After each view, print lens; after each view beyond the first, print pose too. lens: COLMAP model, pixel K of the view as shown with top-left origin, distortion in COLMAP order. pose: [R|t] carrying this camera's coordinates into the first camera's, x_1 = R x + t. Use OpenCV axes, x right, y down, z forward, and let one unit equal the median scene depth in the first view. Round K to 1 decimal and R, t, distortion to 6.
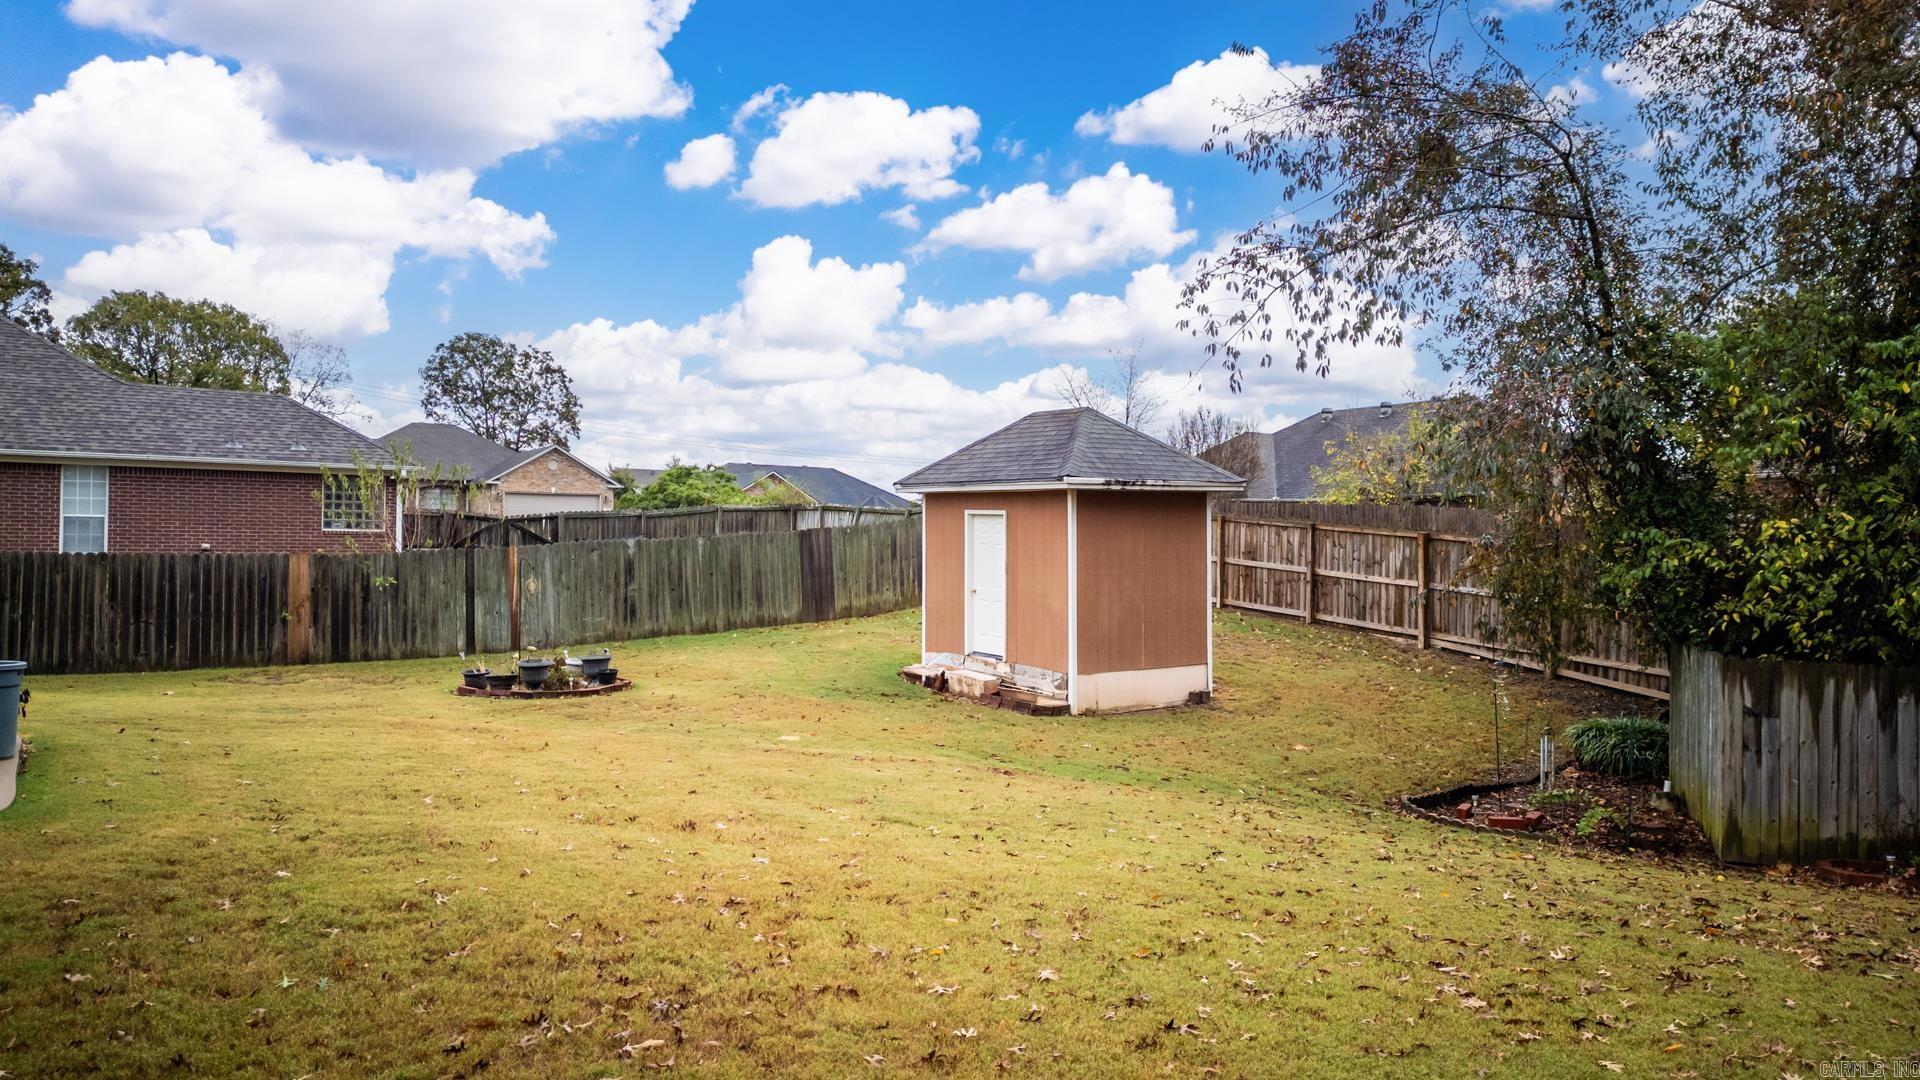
lens RADIAL K [[1330.2, 0, 961.9], [0, 1330.2, 513.5], [0, 0, 1]] dist [0.007081, -0.000089]
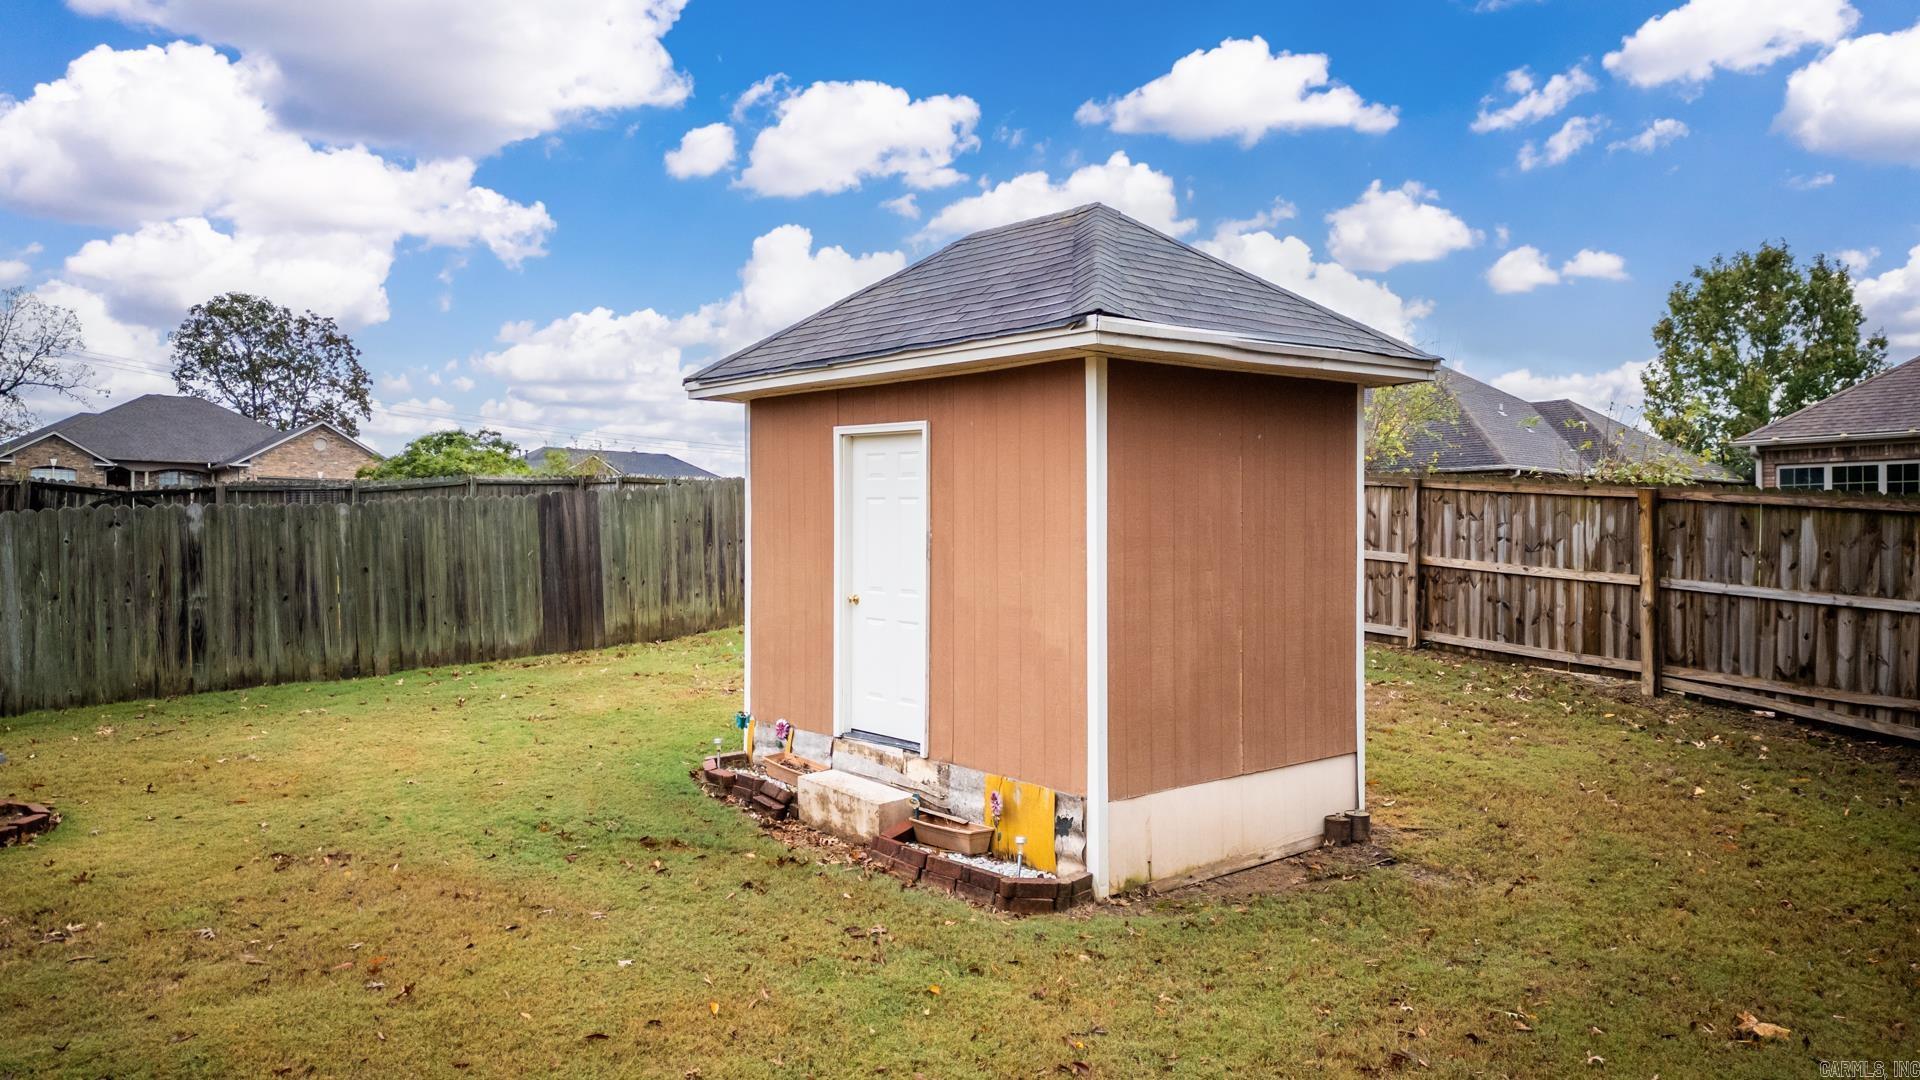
lens RADIAL K [[1330.2, 0, 961.9], [0, 1330.2, 513.5], [0, 0, 1]] dist [0.007081, -0.000089]
pose [[0.993814, -0.000013, 0.111060, -0.003989], [0.000072, 1.000000, -0.000528, 0.023160], [-0.111060, 0.000533, 0.993814, 0.436282]]
